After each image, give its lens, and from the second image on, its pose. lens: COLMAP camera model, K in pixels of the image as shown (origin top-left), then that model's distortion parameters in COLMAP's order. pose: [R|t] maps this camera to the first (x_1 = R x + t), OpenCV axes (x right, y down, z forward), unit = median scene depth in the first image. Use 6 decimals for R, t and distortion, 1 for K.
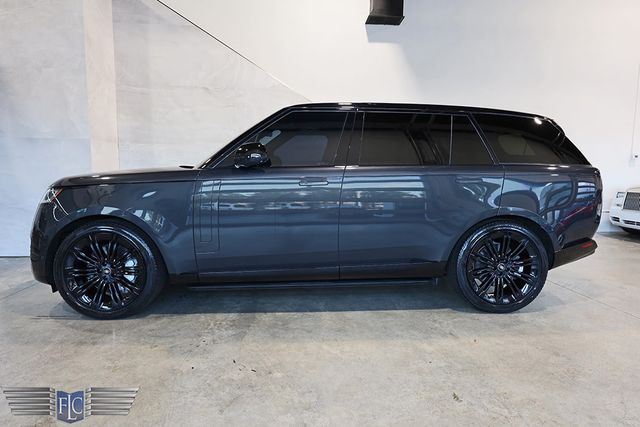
lens RADIAL K [[358.5, 0, 323.1], [0, 358.5, 211.6], [0, 0, 1]] dist [0.003425, 0.000178]
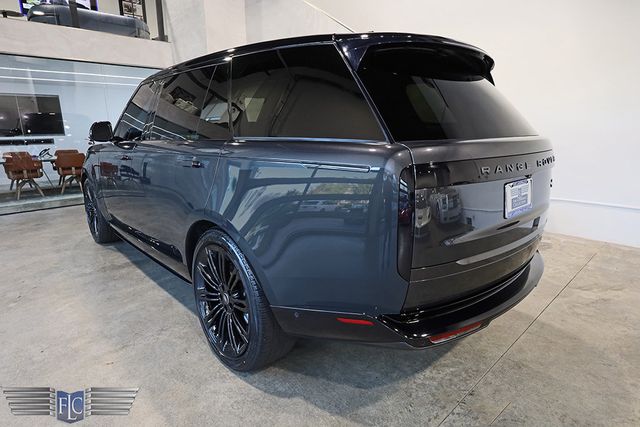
lens RADIAL K [[358.5, 0, 314.4], [0, 358.5, 216.1], [0, 0, 1]] dist [0.003425, 0.000178]
pose [[0.638162, 0.169139, -0.751093, 1.069989], [-0.067240, 0.984086, 0.164477, -0.114604], [0.766960, -0.054459, 0.639380, 0.712782]]
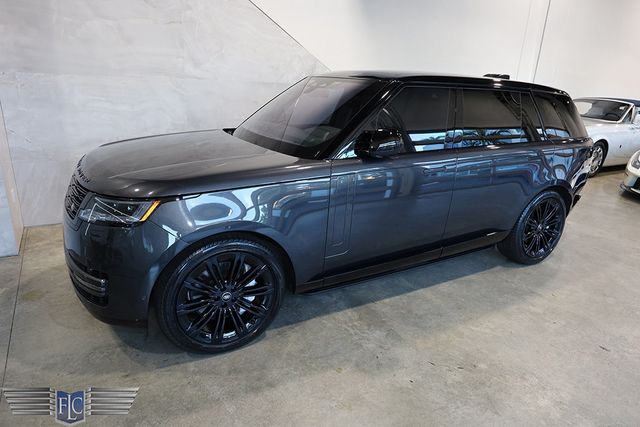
lens RADIAL K [[406.1, 0, 319.5], [0, 406.1, 215.9], [0, 0, 1]] dist [-0.001219, 0.001491]
pose [[0.893154, -0.111182, 0.435792, -0.753914], [0.003074, 0.970449, 0.241287, -0.214747], [-0.449741, -0.214167, 0.867102, 0.159320]]
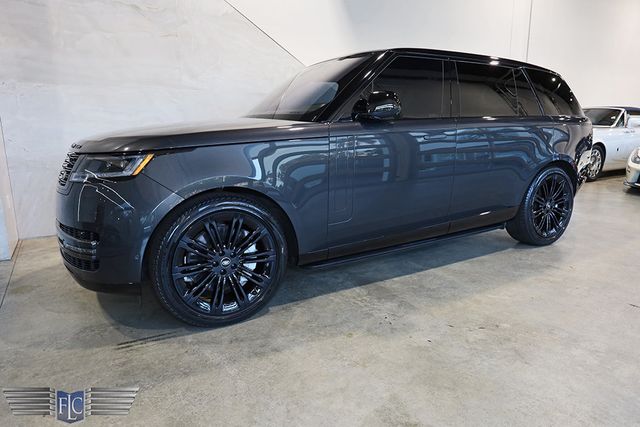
lens RADIAL K [[406.1, 0, 318.8], [0, 406.1, 213.9], [0, 0, 1]] dist [-0.001219, 0.001491]
pose [[0.889902, -0.106638, 0.443511, -0.757247], [0.057396, 0.990739, 0.123050, -0.026161], [-0.452526, -0.084047, 0.887782, 0.161903]]
